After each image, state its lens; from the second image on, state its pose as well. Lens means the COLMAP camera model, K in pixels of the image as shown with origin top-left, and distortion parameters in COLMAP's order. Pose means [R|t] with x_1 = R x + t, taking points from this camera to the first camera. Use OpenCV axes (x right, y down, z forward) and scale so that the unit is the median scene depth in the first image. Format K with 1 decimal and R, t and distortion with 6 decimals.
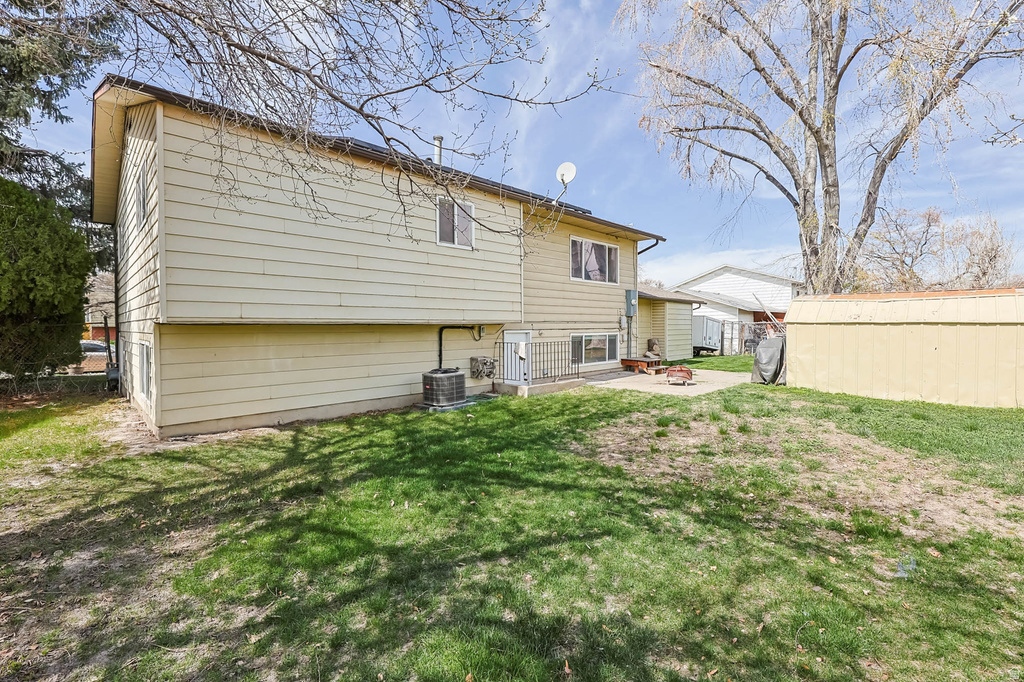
lens RADIAL K [[441.0, 0, 510.1], [0, 441.0, 325.2], [0, 0, 1]] dist [-0.002523, -0.000385]
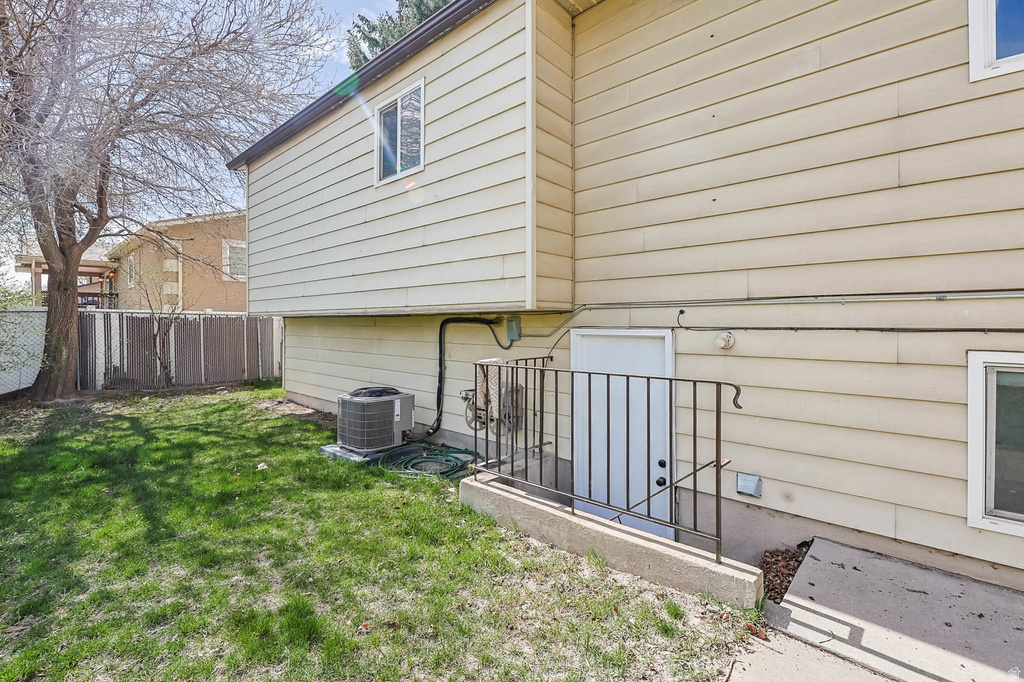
lens RADIAL K [[441.0, 0, 510.1], [0, 441.0, 325.2], [0, 0, 1]] dist [-0.002523, -0.000385]
pose [[0.066222, 0.010338, -0.997751, 0.397470], [0.000613, 0.999946, 0.010402, 0.005449], [0.997805, -0.001300, 0.066212, 0.974144]]
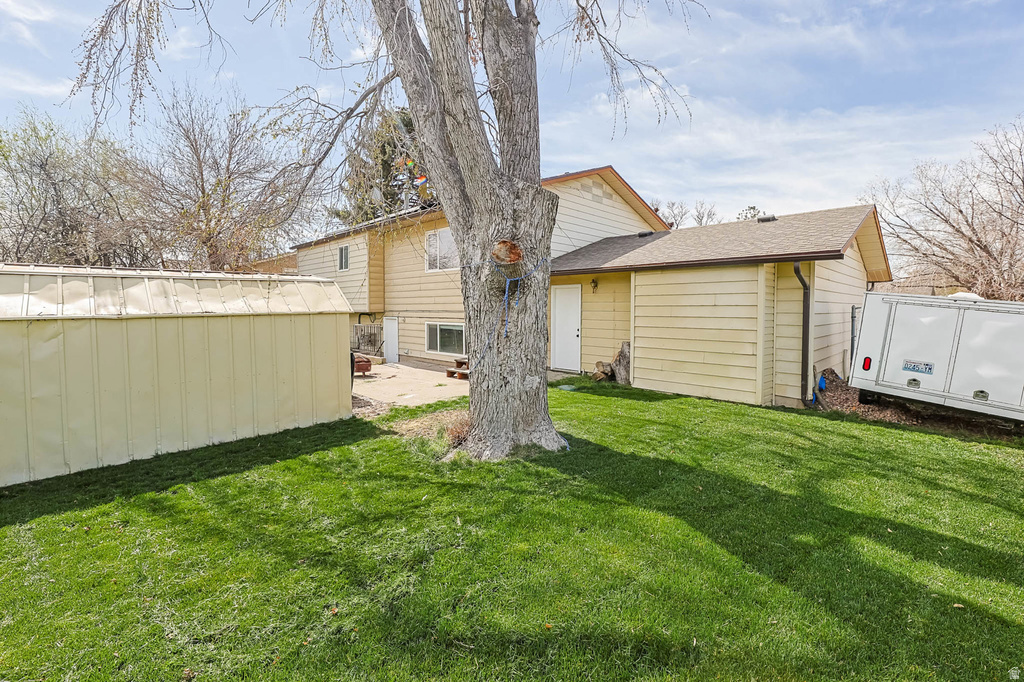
lens RADIAL K [[441.0, 0, 510.1], [0, 441.0, 325.2], [0, 0, 1]] dist [-0.002523, -0.000385]
pose [[-0.014821, 0.036235, -0.999233, 1.537420], [-0.005226, 0.999327, 0.036316, -0.016356], [0.999877, 0.005760, -0.014622, 1.530465]]
